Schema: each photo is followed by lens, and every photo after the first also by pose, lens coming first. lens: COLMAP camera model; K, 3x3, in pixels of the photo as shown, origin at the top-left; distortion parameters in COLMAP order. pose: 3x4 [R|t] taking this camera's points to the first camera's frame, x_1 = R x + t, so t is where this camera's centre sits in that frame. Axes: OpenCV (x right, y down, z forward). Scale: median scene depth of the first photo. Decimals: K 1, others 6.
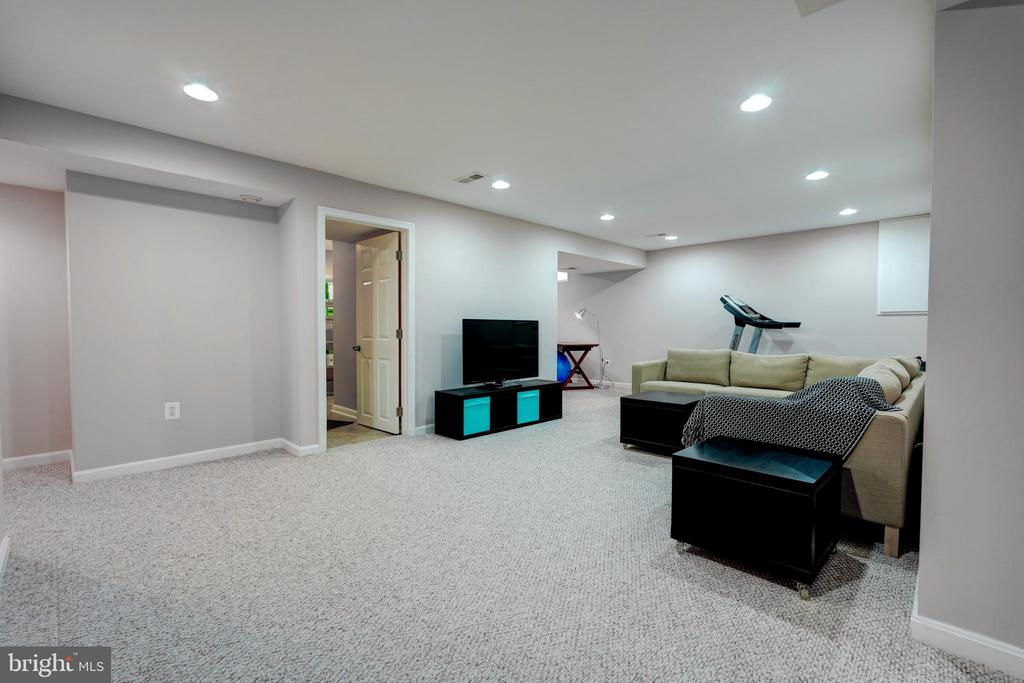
lens RADIAL K [[461.8, 0, 501.5], [0, 461.8, 333.6], [0, 0, 1]] dist [-0.010771, 0.004663]
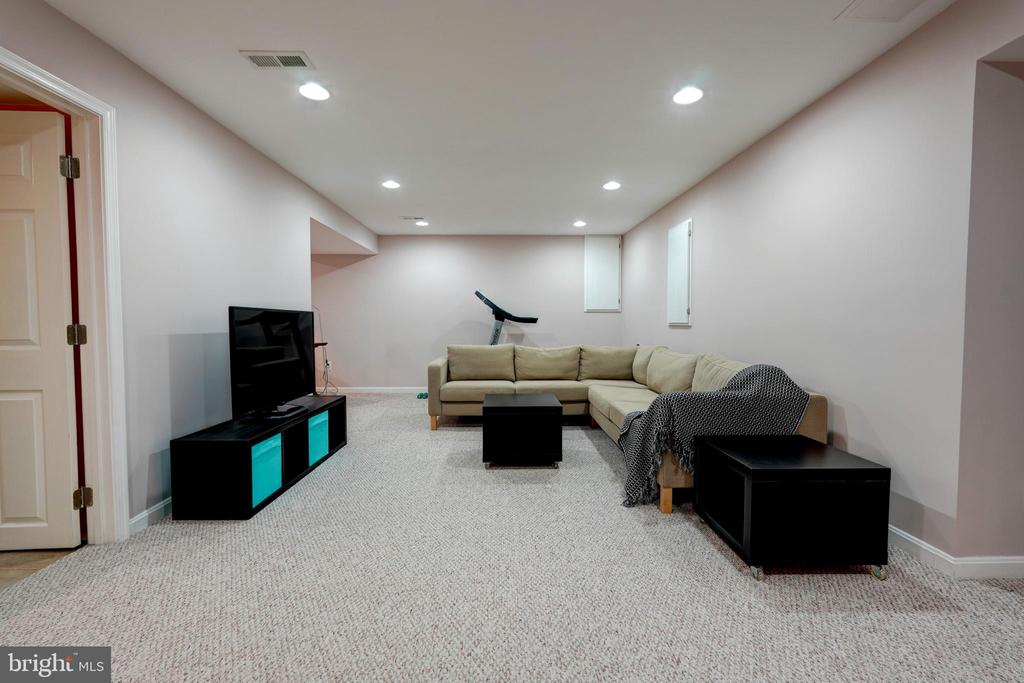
lens RADIAL K [[461.8, 0, 509.8], [0, 461.8, 335.7], [0, 0, 1]] dist [-0.010771, 0.004663]
pose [[0.682308, -0.020795, 0.730769, -0.258143], [0.010608, 0.999772, 0.018546, -0.001787], [-0.730988, -0.004902, 0.682372, 0.350381]]
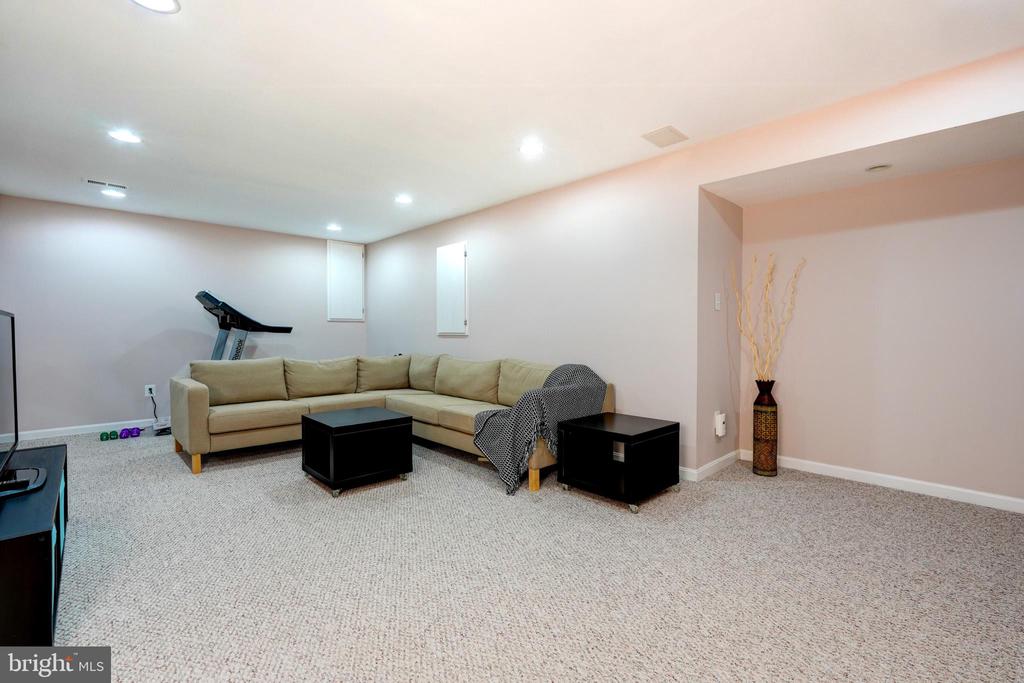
lens RADIAL K [[461.8, 0, 517.6], [0, 461.8, 338.2], [0, 0, 1]] dist [-0.010771, 0.004663]
pose [[0.000431, -0.011491, 0.999934, -0.391931], [0.012830, 0.999852, 0.011484, -0.004855], [-0.999918, 0.012824, 0.000578, 0.607039]]
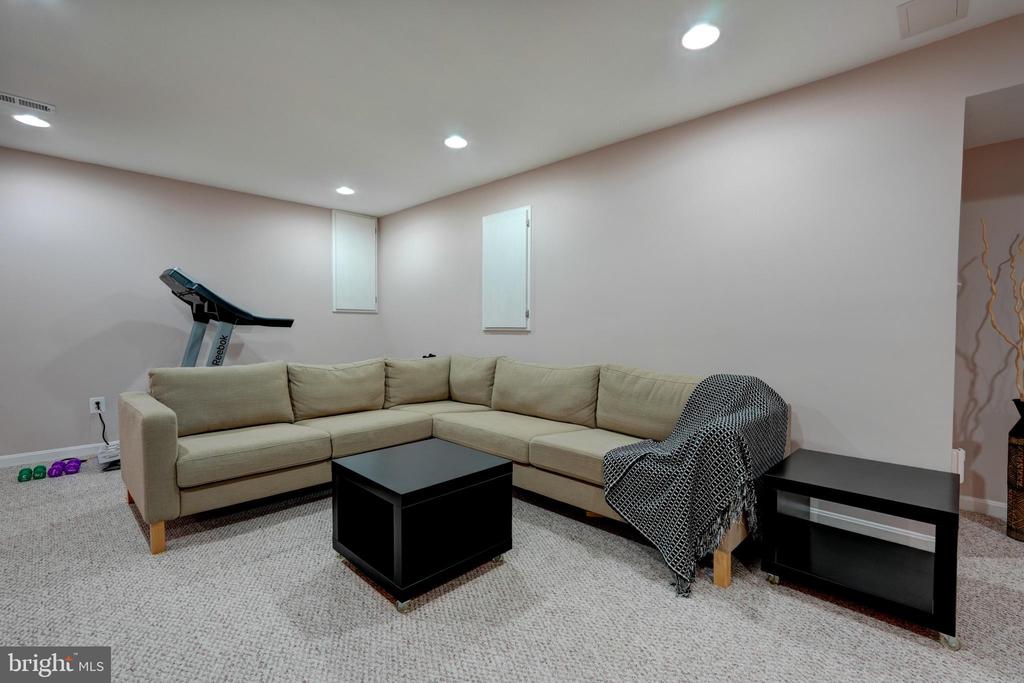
lens RADIAL K [[461.8, 0, 514.0], [0, 461.8, 337.7], [0, 0, 1]] dist [-0.010771, 0.004663]
pose [[-0.034416, -0.021749, 0.999171, -0.127972], [0.009797, 0.999708, 0.022098, -0.006746], [-0.999360, 0.010550, -0.034193, 0.779960]]
